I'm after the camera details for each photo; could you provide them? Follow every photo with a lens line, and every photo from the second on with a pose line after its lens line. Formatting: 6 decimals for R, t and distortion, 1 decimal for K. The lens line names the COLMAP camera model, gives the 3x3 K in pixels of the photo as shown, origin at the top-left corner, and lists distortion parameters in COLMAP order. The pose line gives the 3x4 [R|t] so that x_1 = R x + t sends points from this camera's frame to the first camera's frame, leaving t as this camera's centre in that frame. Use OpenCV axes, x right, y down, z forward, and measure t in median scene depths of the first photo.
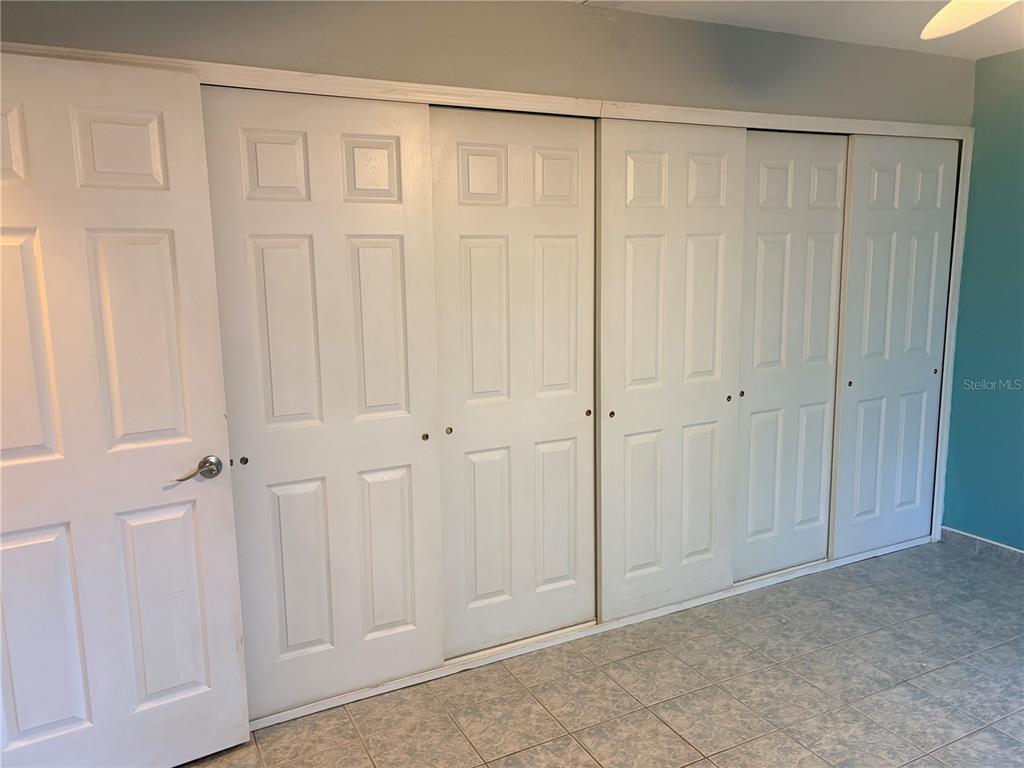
lens RADIAL K [[772.8, 0, 508.8], [0, 772.8, 387.3], [0, 0, 1]] dist [0.002698, -0.001476]
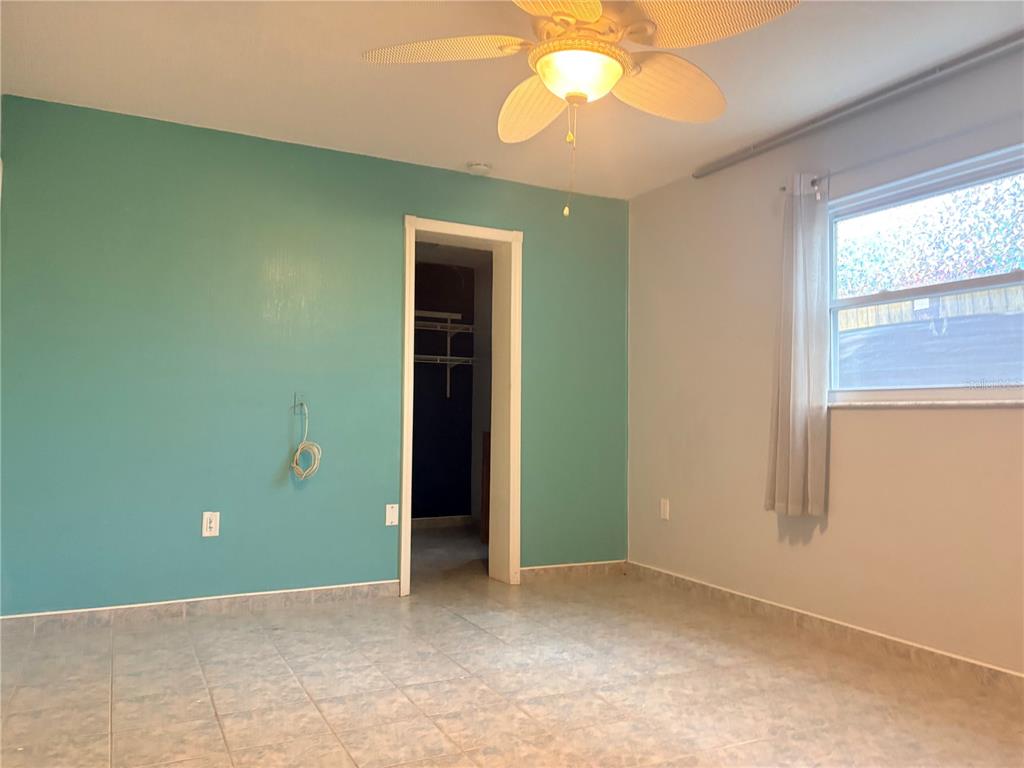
lens RADIAL K [[772.8, 0, 508.7], [0, 772.8, 382.7], [0, 0, 1]] dist [0.002698, -0.001476]
pose [[-0.000121, 0.060892, 0.998144, -0.447514], [0.137748, 0.988630, -0.060295, 0.077537], [-0.990467, 0.137485, -0.008507, 0.573329]]
